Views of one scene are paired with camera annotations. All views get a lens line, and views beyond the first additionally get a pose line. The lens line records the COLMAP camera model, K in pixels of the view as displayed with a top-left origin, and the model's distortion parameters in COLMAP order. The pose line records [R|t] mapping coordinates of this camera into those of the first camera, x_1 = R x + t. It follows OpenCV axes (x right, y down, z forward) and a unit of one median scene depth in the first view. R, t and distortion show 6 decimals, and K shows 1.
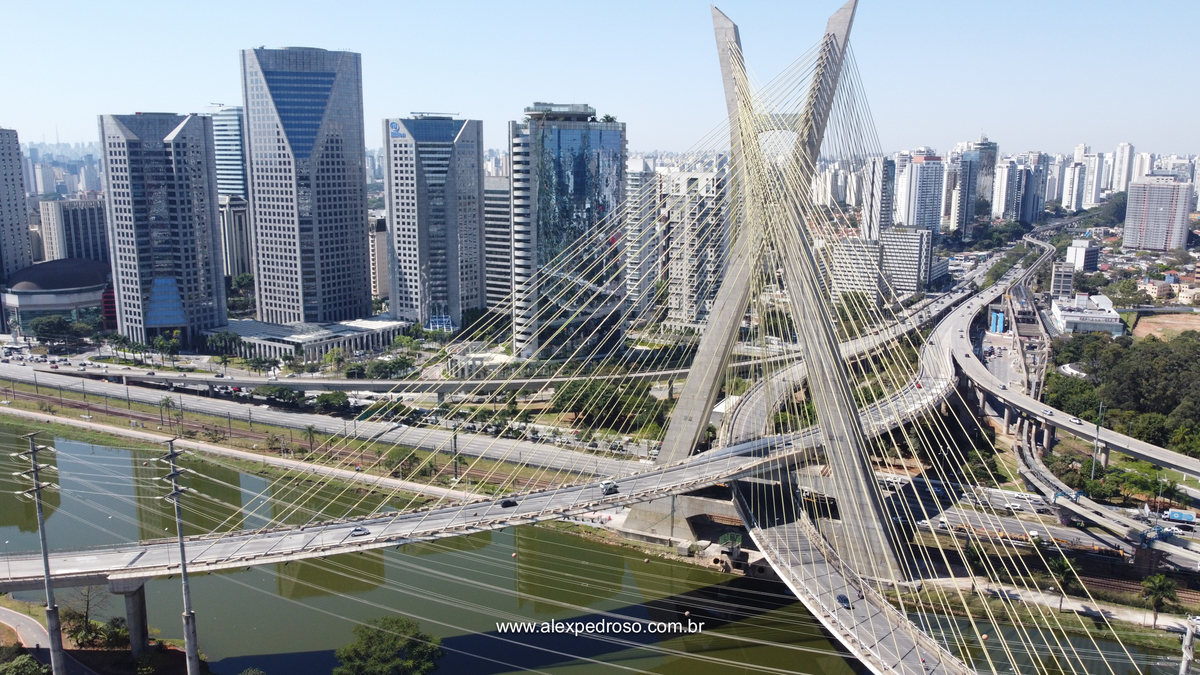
lens RADIAL K [[903.5, 0, 607.5], [0, 903.5, 333.4], [0, 0, 1]] dist [-0.002492, 0.000853]
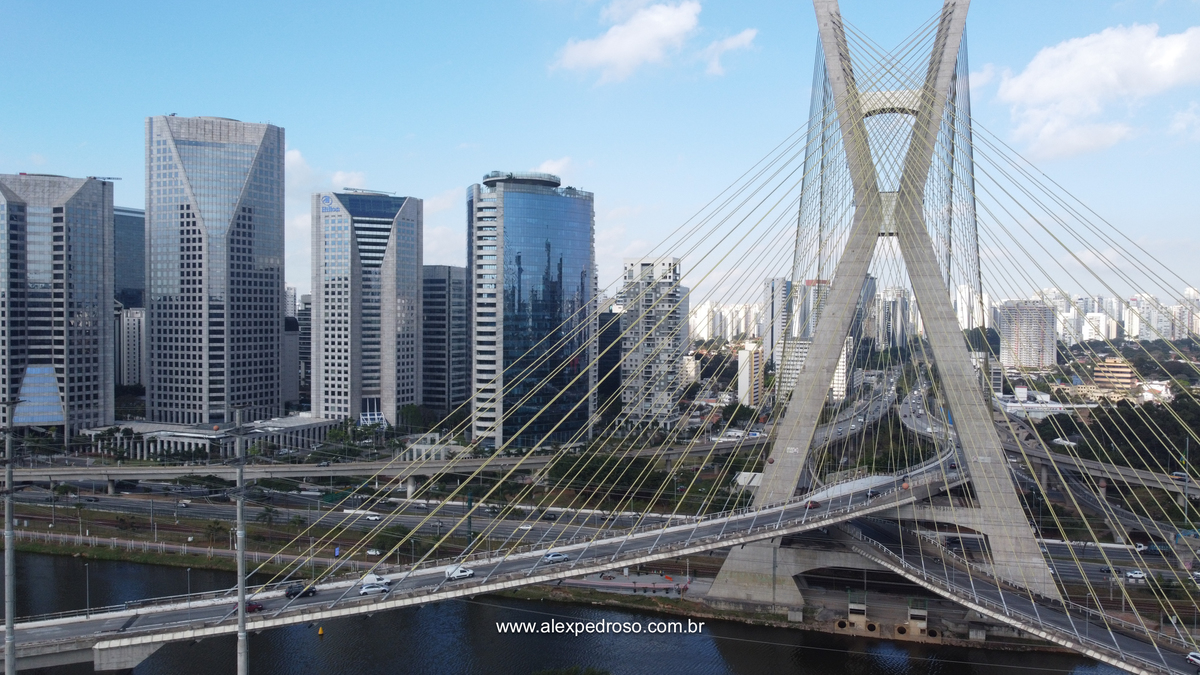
lens RADIAL K [[903.5, 0, 607.5], [0, 903.5, 333.4], [0, 0, 1]] dist [-0.002492, 0.000853]
pose [[0.987003, -0.002669, 0.160682, -0.102833], [0.029862, 0.985494, -0.167062, 0.059880], [-0.157906, 0.169689, 0.972765, 0.098460]]
